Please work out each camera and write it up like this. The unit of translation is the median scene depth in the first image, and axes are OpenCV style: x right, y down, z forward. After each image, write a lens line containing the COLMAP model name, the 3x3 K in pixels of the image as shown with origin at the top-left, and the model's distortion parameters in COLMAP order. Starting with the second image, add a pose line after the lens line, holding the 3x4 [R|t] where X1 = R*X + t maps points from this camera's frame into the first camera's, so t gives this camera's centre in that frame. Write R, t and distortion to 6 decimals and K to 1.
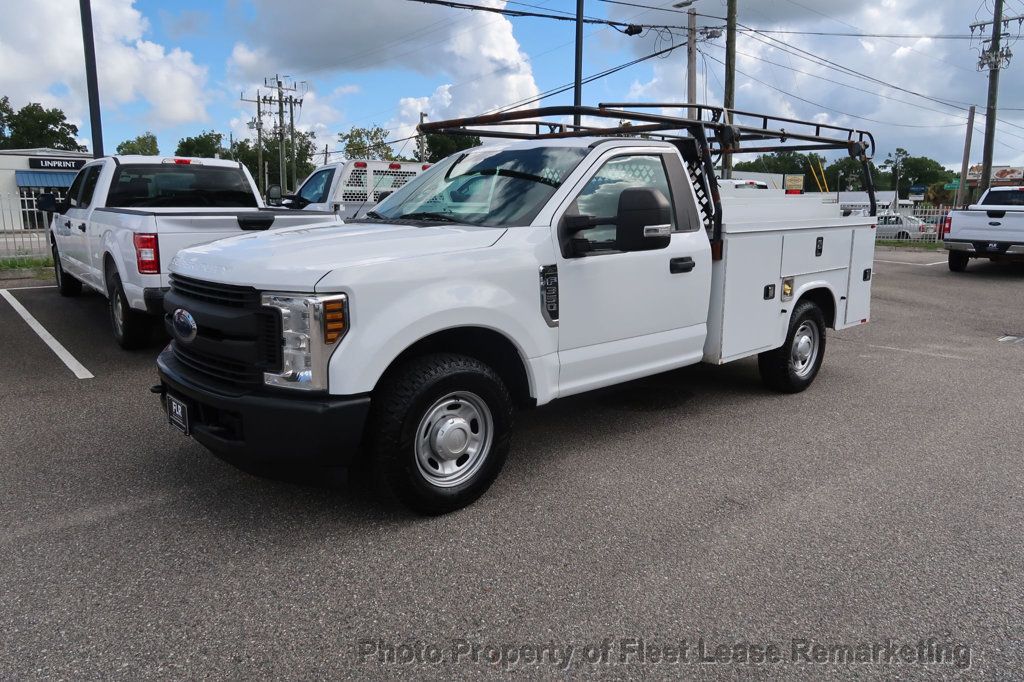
lens RADIAL K [[708.1, 0, 510.1], [0, 708.1, 339.0], [0, 0, 1]] dist [-0.029311, 0.012728]
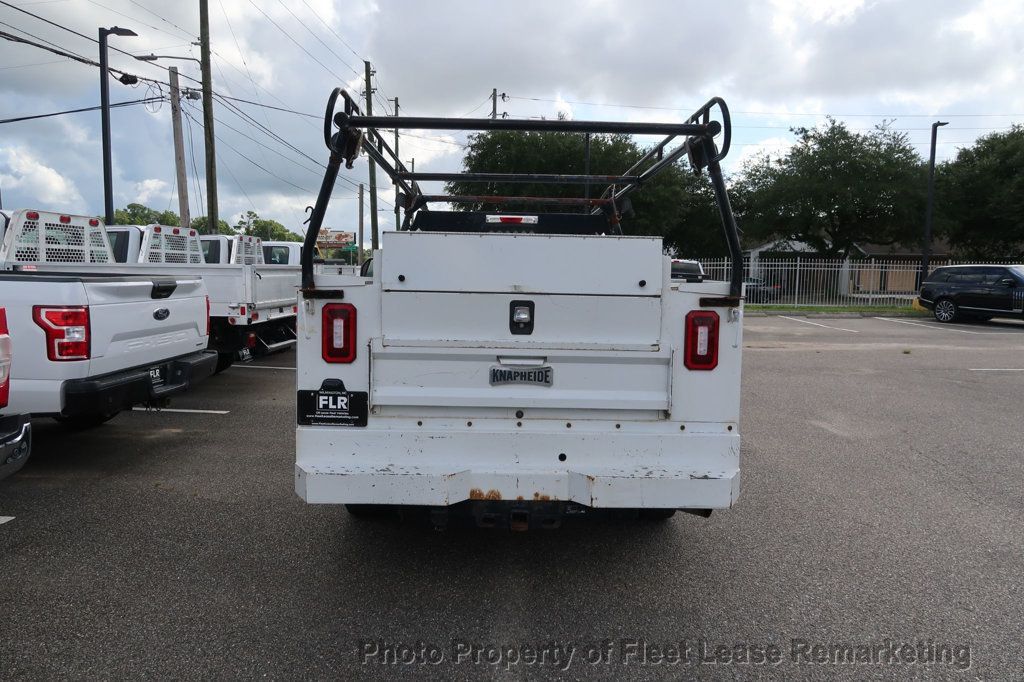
lens RADIAL K [[708.1, 0, 507.2], [0, 708.1, 336.5], [0, 0, 1]] dist [-0.029311, 0.012728]
pose [[0.656729, -0.070192, 0.750853, -0.218696], [0.132539, 0.990904, -0.023292, -0.011457], [-0.742388, 0.114814, 0.660059, 0.049804]]
